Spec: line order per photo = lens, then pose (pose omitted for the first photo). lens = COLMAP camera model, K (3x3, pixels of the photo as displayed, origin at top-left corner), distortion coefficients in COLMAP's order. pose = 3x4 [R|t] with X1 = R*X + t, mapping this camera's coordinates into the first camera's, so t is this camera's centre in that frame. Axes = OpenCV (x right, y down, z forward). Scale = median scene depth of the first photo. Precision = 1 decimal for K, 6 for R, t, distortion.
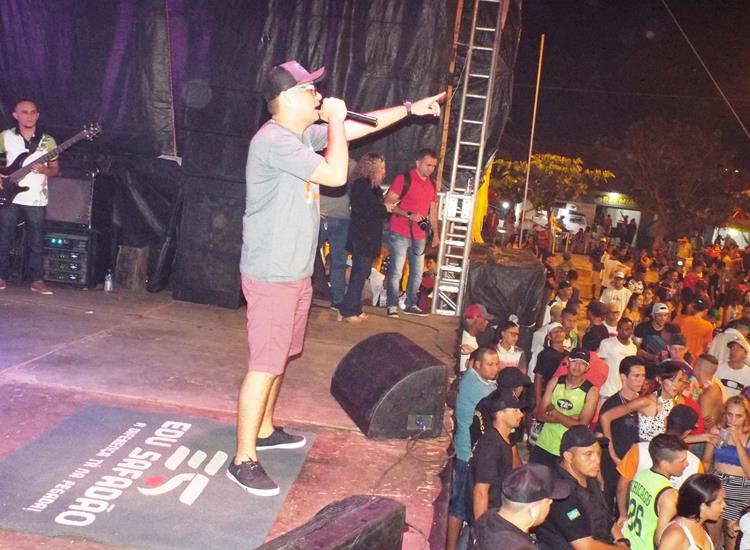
lens RADIAL K [[815.8, 0, 380.9], [0, 815.8, 282.4], [0, 0, 1]] dist [-0.021528, 0.000000]
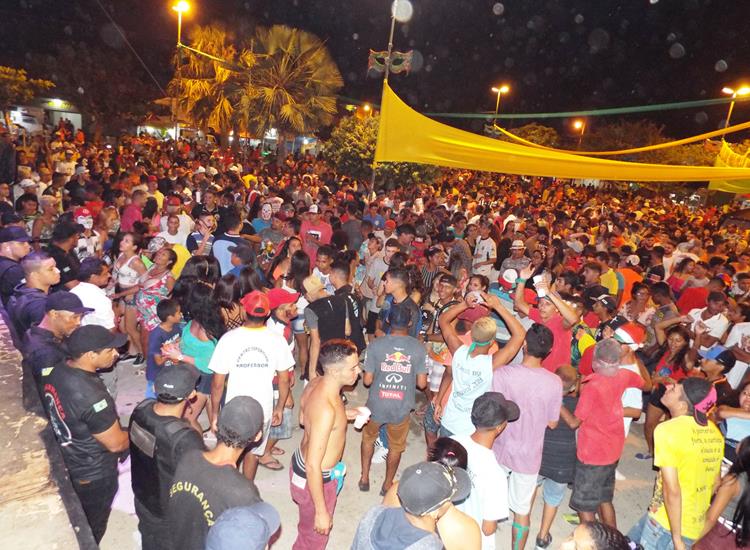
lens RADIAL K [[550.3, 0, 378.9], [0, 550.3, 281.1], [0, 0, 1]] dist [-0.015302, 0.014679]
pose [[0.706335, -0.196147, 0.680160, -0.057410], [0.054320, 0.973029, 0.224196, 0.038154], [-0.705791, -0.121411, 0.697939, -0.194056]]
